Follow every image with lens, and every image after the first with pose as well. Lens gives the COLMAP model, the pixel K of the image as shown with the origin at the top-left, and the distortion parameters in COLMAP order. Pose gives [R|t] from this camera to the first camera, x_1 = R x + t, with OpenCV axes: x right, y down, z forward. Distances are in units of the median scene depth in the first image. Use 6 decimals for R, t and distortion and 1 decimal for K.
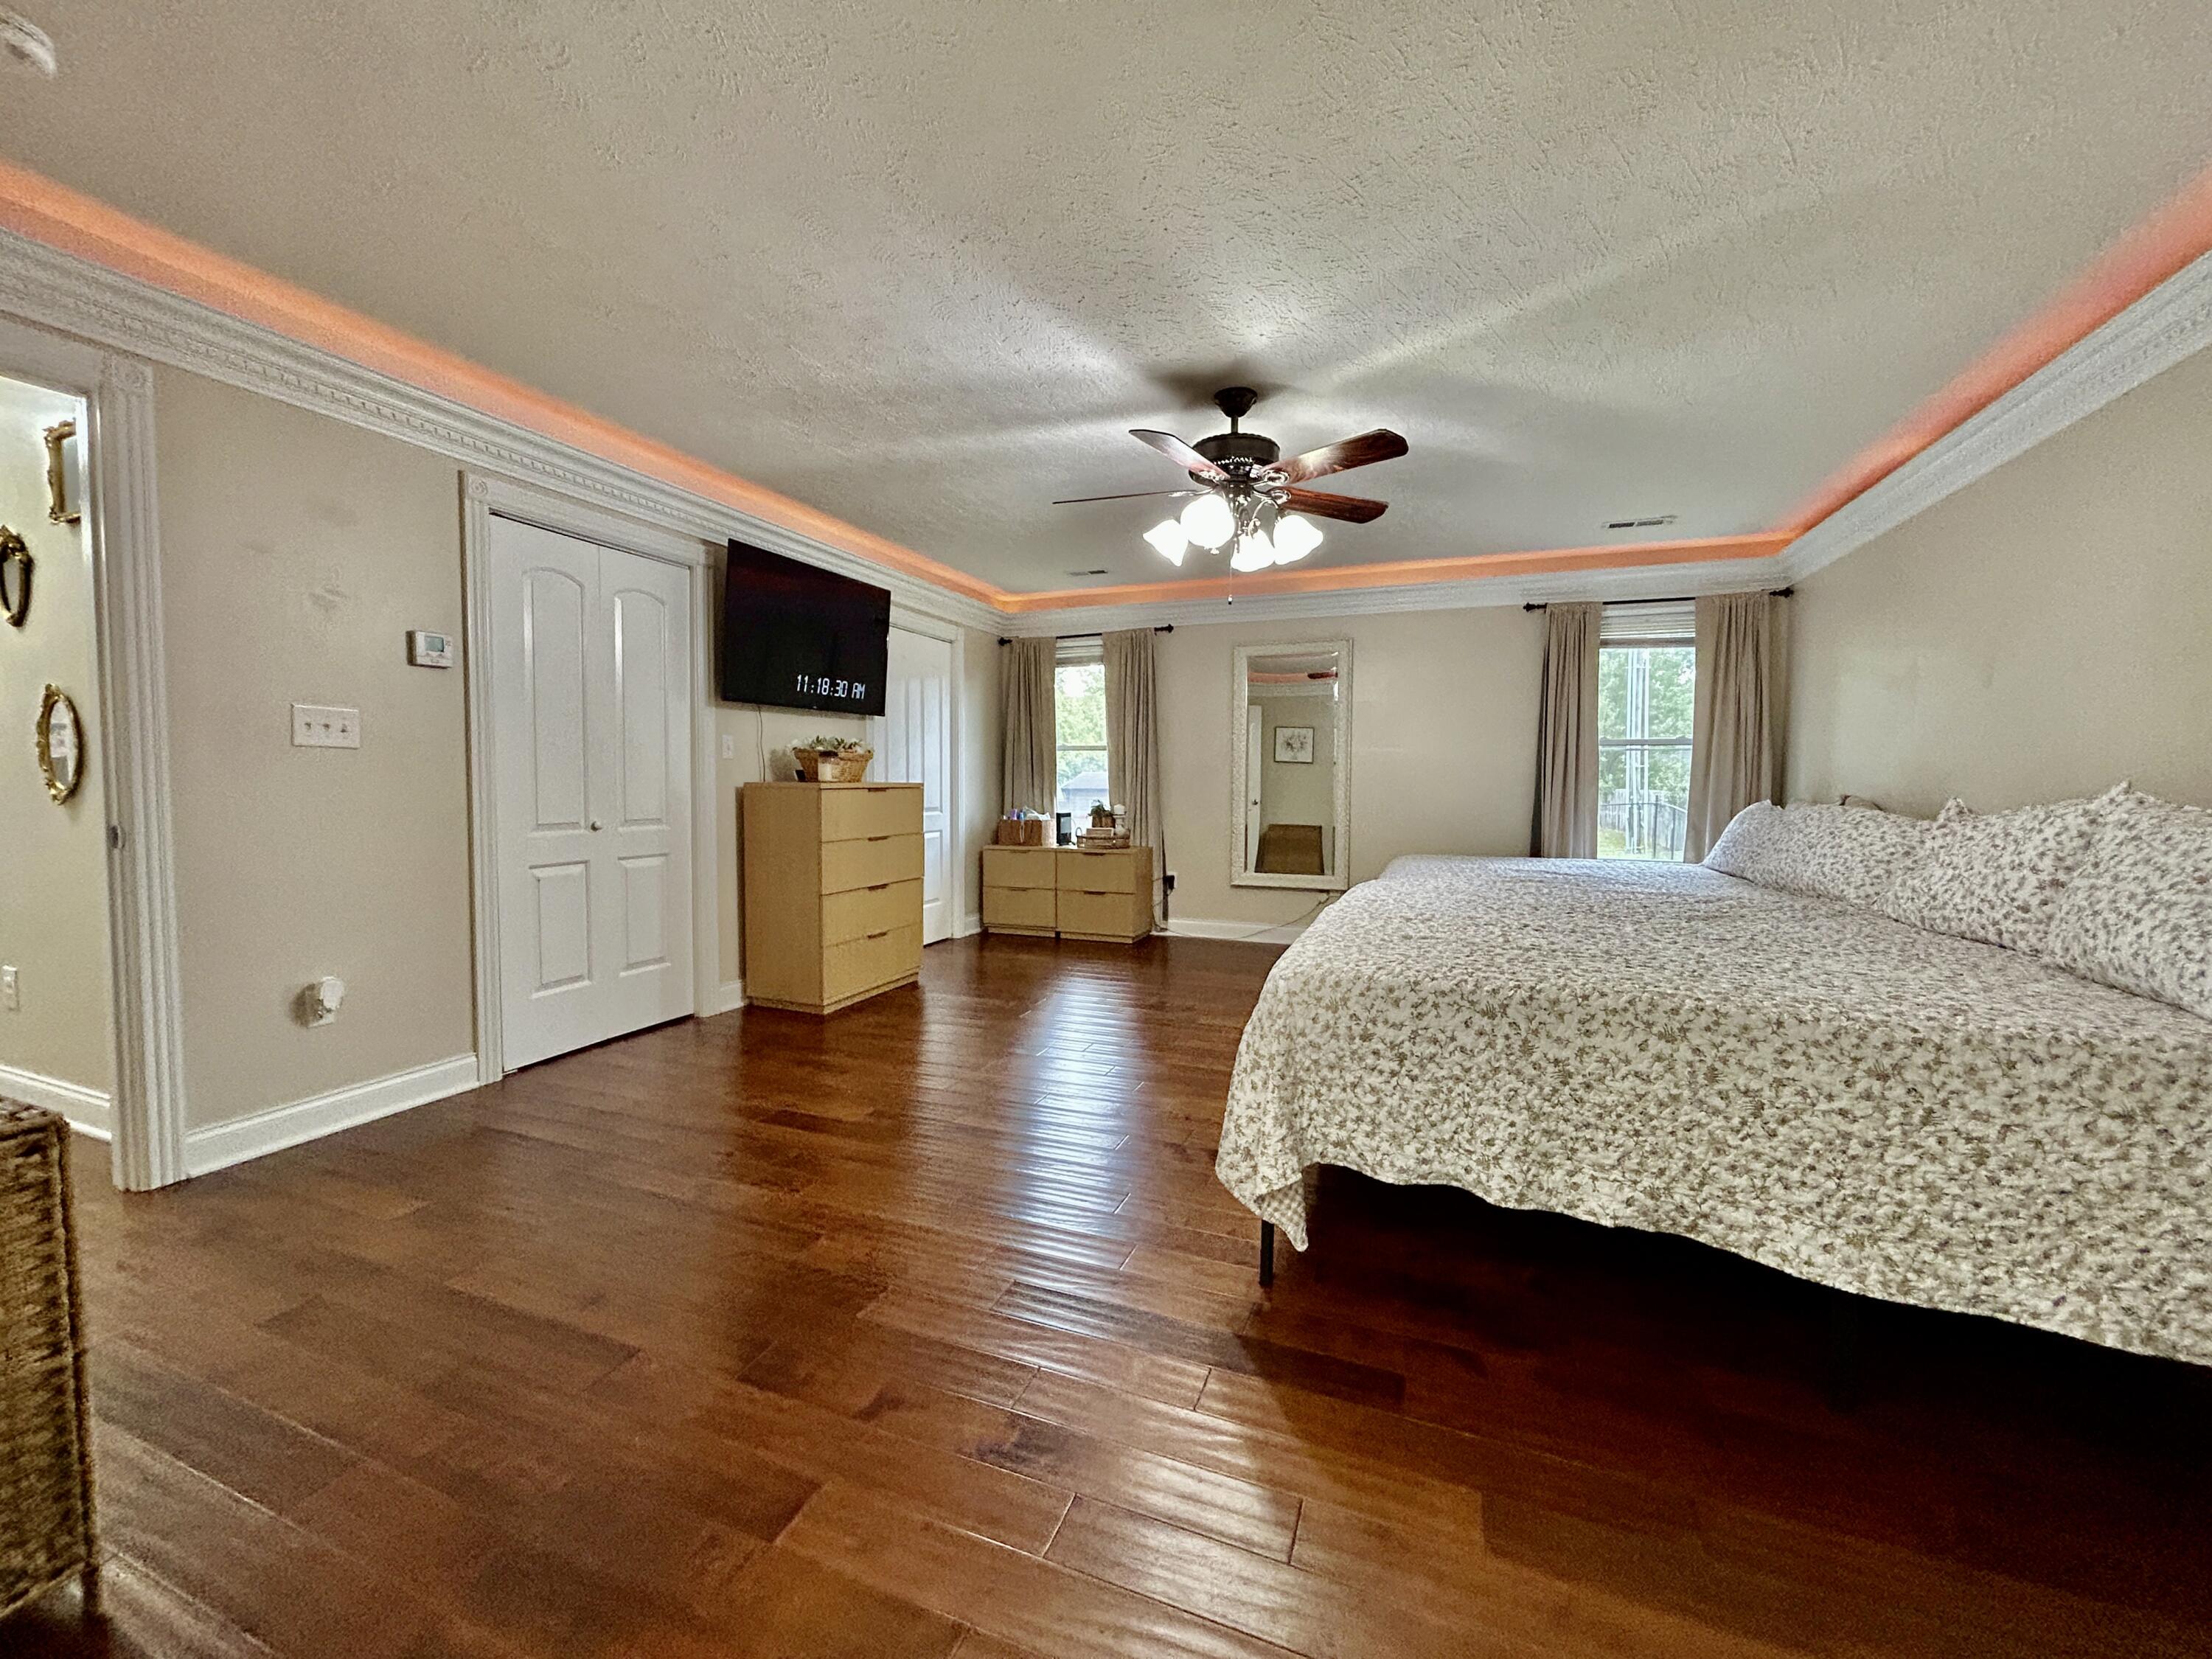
lens RADIAL K [[887.3, 0, 1095.4], [0, 887.3, 822.5], [0, 0, 1]] dist [0.000846, 0.000515]
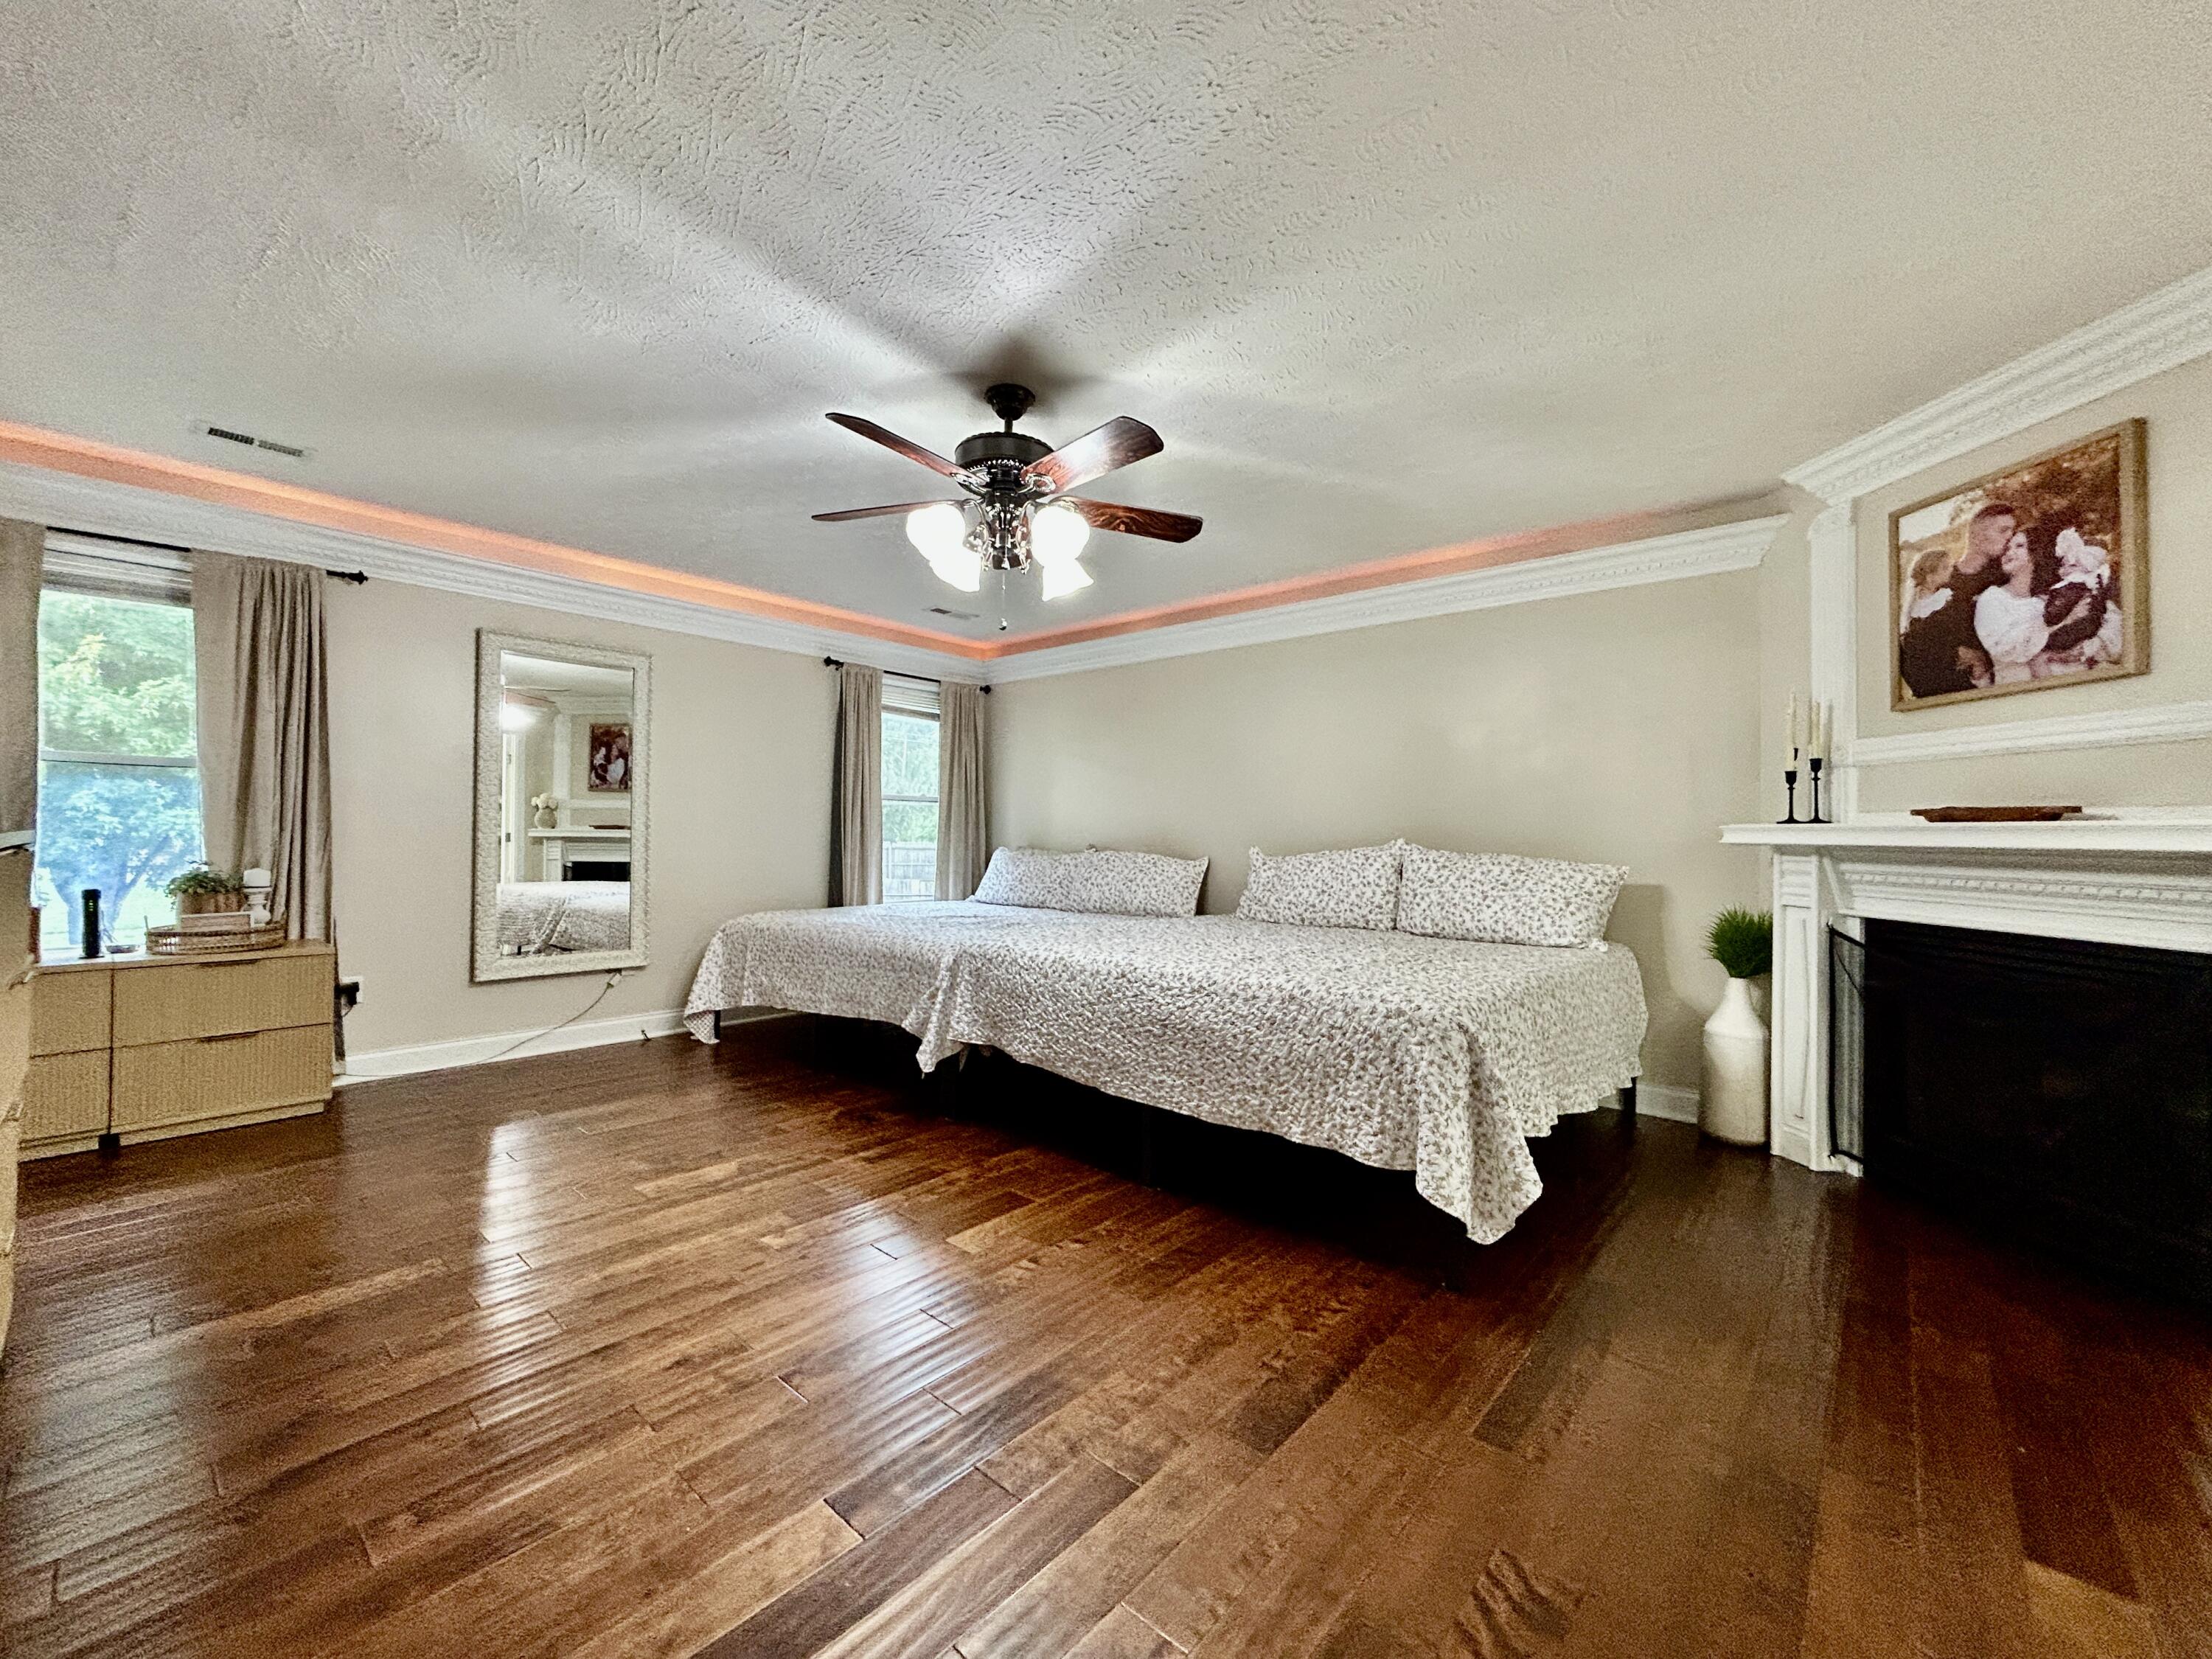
lens RADIAL K [[887.3, 0, 1095.4], [0, 887.3, 822.5], [0, 0, 1]] dist [0.000846, 0.000515]
pose [[0.344209, 0.013894, 0.938790, -0.291615], [0.032356, 0.999121, -0.026650, -0.015792], [-0.938335, 0.039549, 0.343457, 0.295261]]
